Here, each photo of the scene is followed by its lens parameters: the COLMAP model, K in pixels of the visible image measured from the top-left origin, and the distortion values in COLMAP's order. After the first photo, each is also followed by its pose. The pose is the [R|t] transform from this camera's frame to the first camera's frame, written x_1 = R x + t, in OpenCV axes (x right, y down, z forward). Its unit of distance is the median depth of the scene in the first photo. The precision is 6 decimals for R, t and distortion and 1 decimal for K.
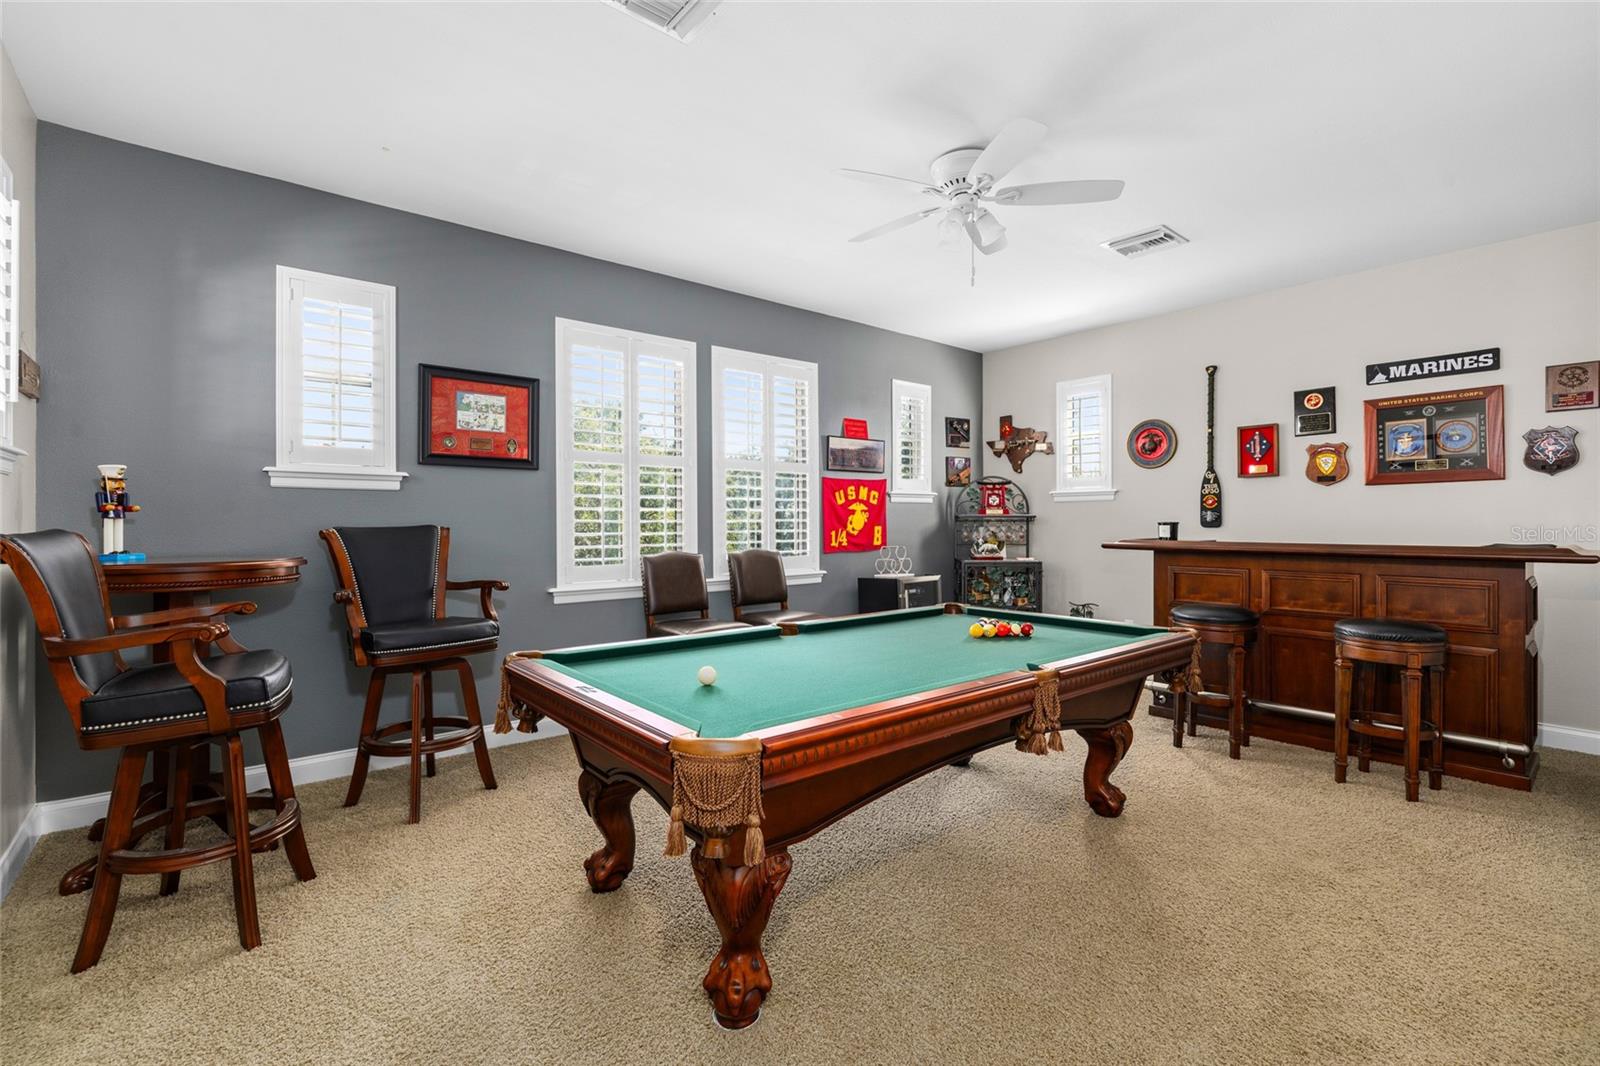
lens RADIAL K [[718.9, 0, 797.0], [0, 718.9, 518.4], [0, 0, 1]] dist [-0.012942, 0.005020]
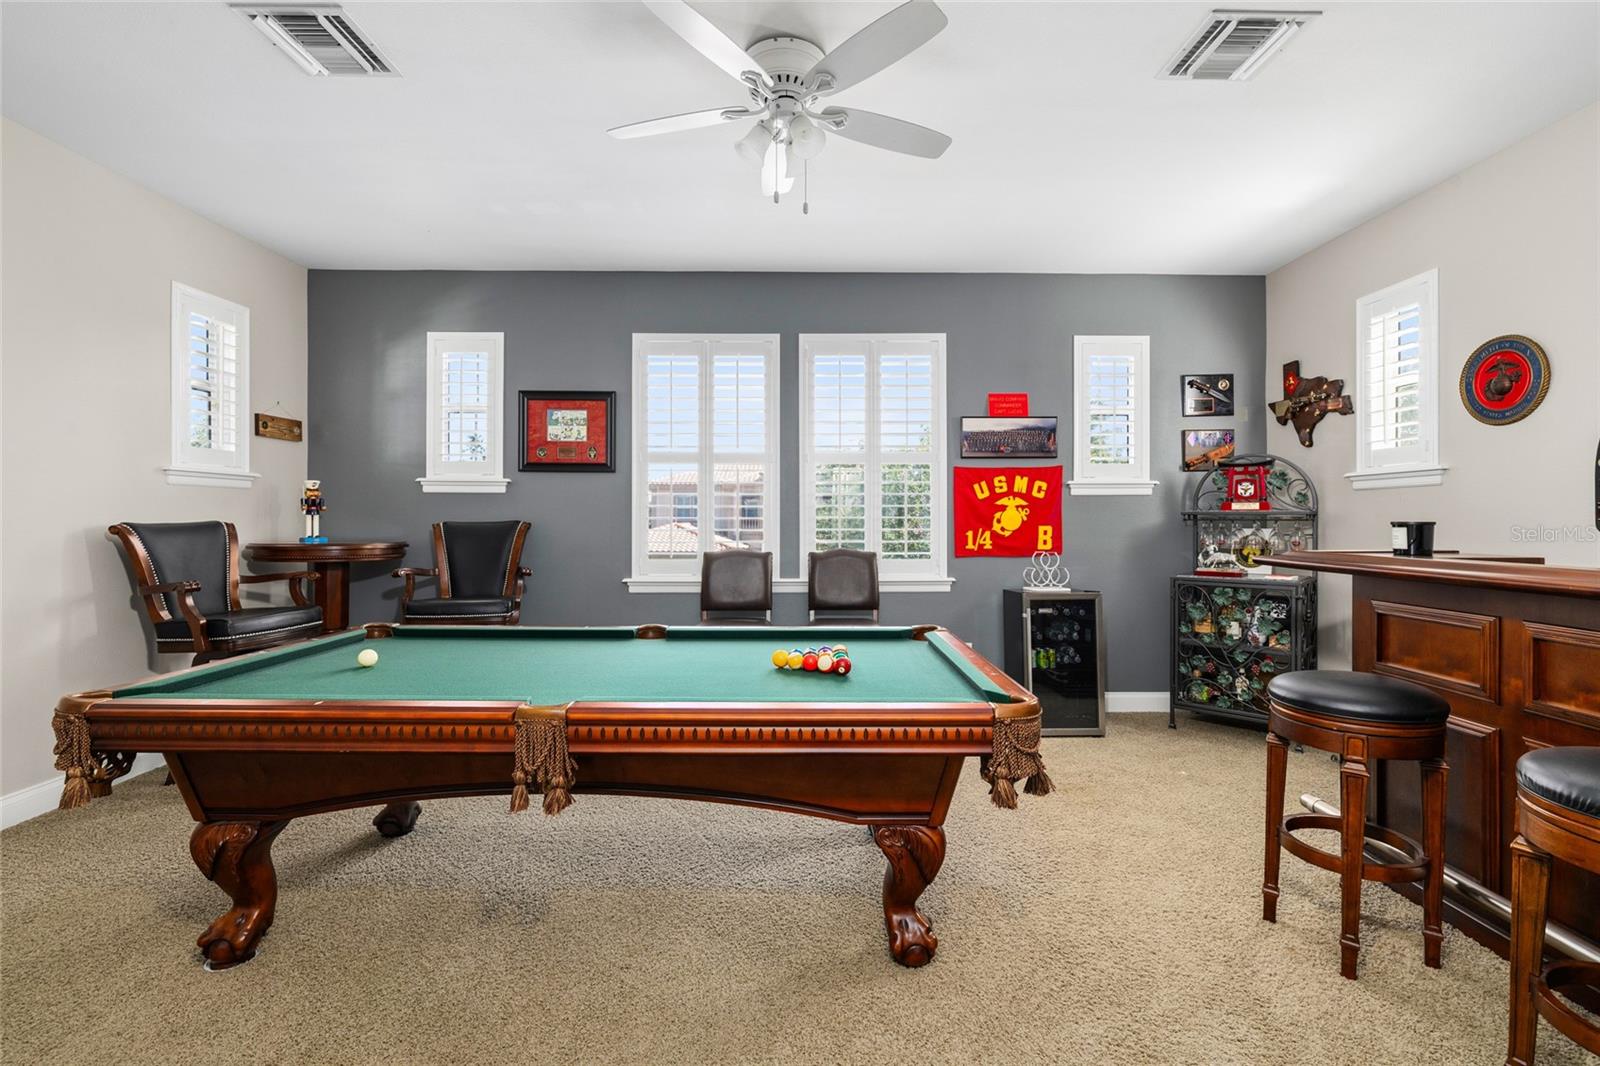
lens RADIAL K [[718.9, 0, 797.0], [0, 718.9, 518.4], [0, 0, 1]] dist [-0.012942, 0.005020]
pose [[0.771352, 0.002859, -0.636402, 0.422117], [-0.001008, 0.999994, 0.003270, 0.000563], [0.636407, -0.001881, 0.771351, 0.229362]]
